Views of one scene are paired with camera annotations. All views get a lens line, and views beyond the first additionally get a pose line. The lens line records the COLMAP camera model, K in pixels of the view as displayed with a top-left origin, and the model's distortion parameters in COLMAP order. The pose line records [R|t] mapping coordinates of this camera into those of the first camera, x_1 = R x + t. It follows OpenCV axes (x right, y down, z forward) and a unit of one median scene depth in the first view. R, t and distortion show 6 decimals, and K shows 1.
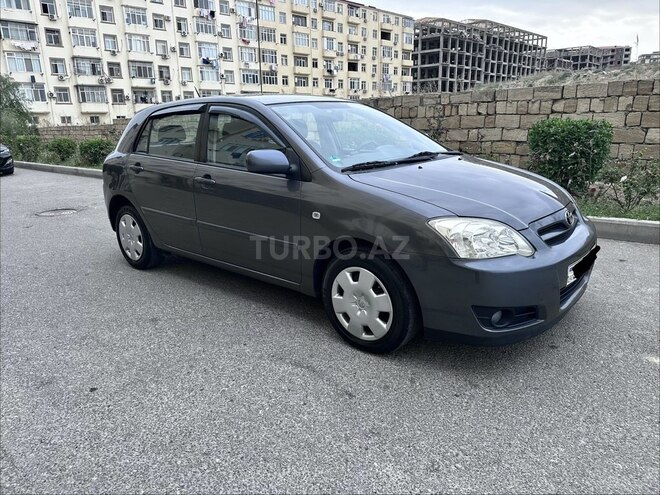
lens RADIAL K [[473.6, 0, 334.5], [0, 473.6, 248.0], [0, 0, 1]] dist [0.027892, -0.030578]
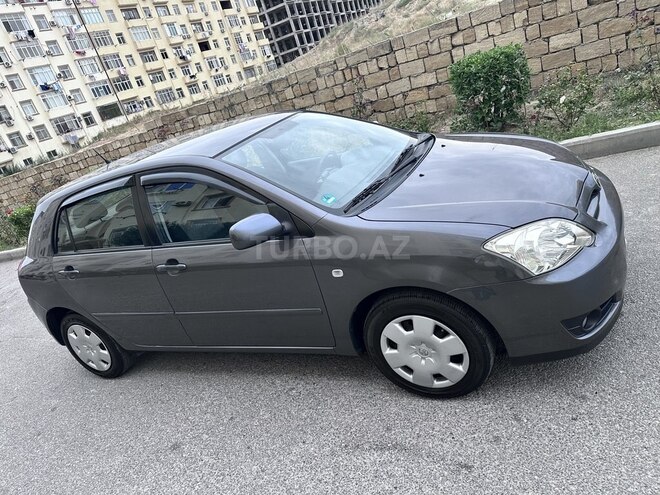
lens RADIAL K [[473.6, 0, 334.5], [0, 473.6, 248.0], [0, 0, 1]] dist [0.027892, -0.030578]
pose [[0.924709, -0.348342, 0.153531, -0.009579], [0.336918, 0.936640, 0.095876, -0.011822], [-0.177201, -0.036930, 0.983482, 0.010862]]
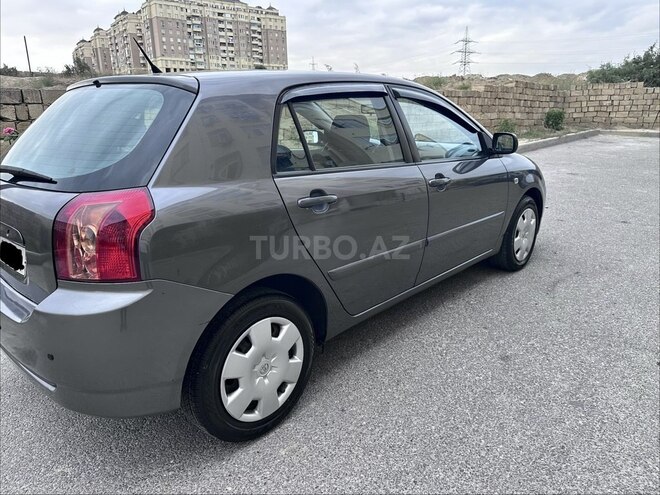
lens RADIAL K [[473.6, 0, 334.5], [0, 473.6, 248.0], [0, 0, 1]] dist [0.027892, -0.030578]
pose [[0.018081, -0.249052, 0.968321, -0.081545], [0.287896, 0.928759, 0.233501, -0.020770], [-0.957491, 0.274554, 0.088494, 0.085597]]
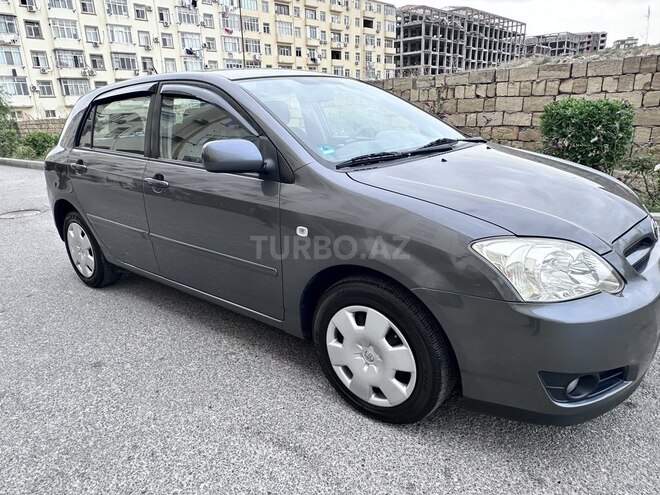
lens RADIAL K [[457.0, 0, 330.4], [0, 457.0, 256.2], [0, 0, 1]] dist [-0.022729, 0.024048]
pose [[0.999591, -0.022482, 0.017686, -0.000605], [0.021589, 0.998559, 0.049125, -0.004000], [-0.018765, -0.048723, 0.998636, 0.019302]]
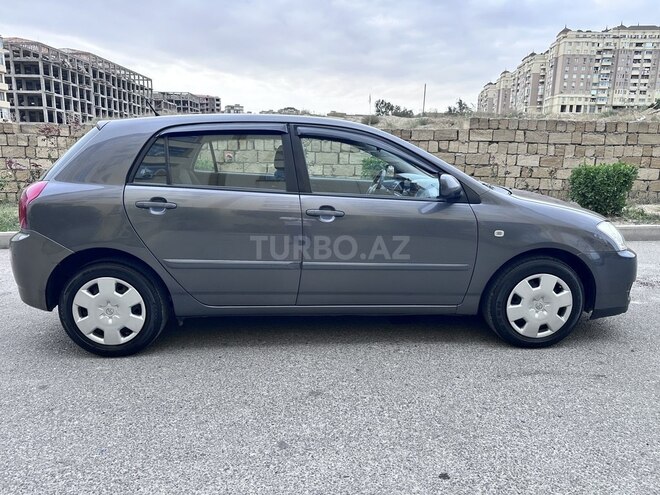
lens RADIAL K [[474.1, 0, 331.3], [0, 474.1, 248.2], [0, 0, 1]] dist [0.019200, -0.018029]
pose [[0.710112, -0.106911, 0.695924, -0.065127], [0.157731, 0.987439, -0.009253, -0.005369], [-0.686193, 0.116339, 0.718056, 0.029781]]
